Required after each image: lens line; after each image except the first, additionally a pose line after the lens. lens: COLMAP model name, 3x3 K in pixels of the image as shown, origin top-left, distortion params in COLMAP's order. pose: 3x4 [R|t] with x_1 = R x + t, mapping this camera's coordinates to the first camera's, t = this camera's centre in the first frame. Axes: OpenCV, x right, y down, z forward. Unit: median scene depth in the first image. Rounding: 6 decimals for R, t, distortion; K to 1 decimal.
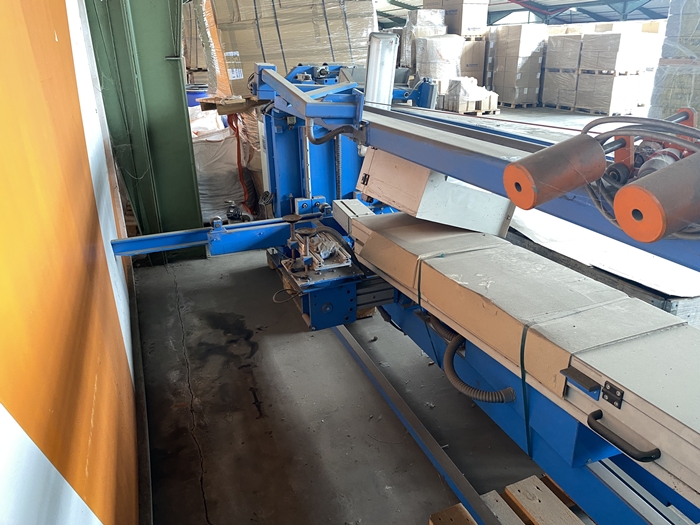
lens RADIAL K [[532.7, 0, 351.7], [0, 532.7, 257.1], [0, 0, 1]] dist [0.043929, -0.049643]
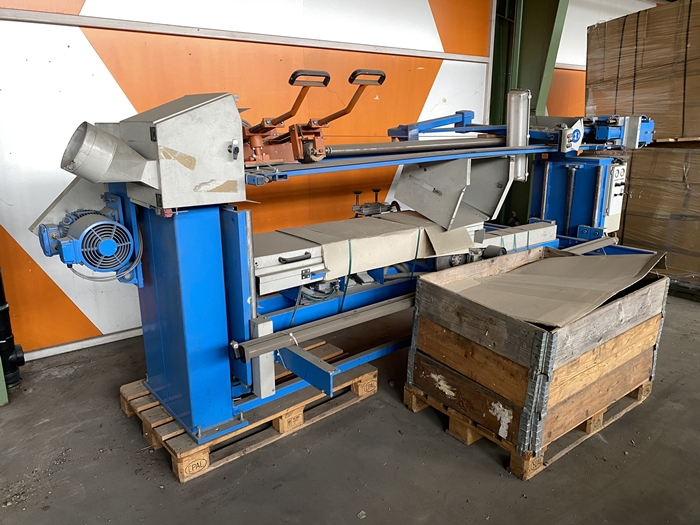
lens RADIAL K [[532.7, 0, 350.5], [0, 532.7, 259.4], [0, 0, 1]] dist [0.043929, -0.049643]
pose [[0.286277, 0.261058, -0.921897, 0.939736], [-0.339471, 0.927388, 0.157197, -0.062632], [0.895994, 0.267956, 0.354111, 0.181991]]
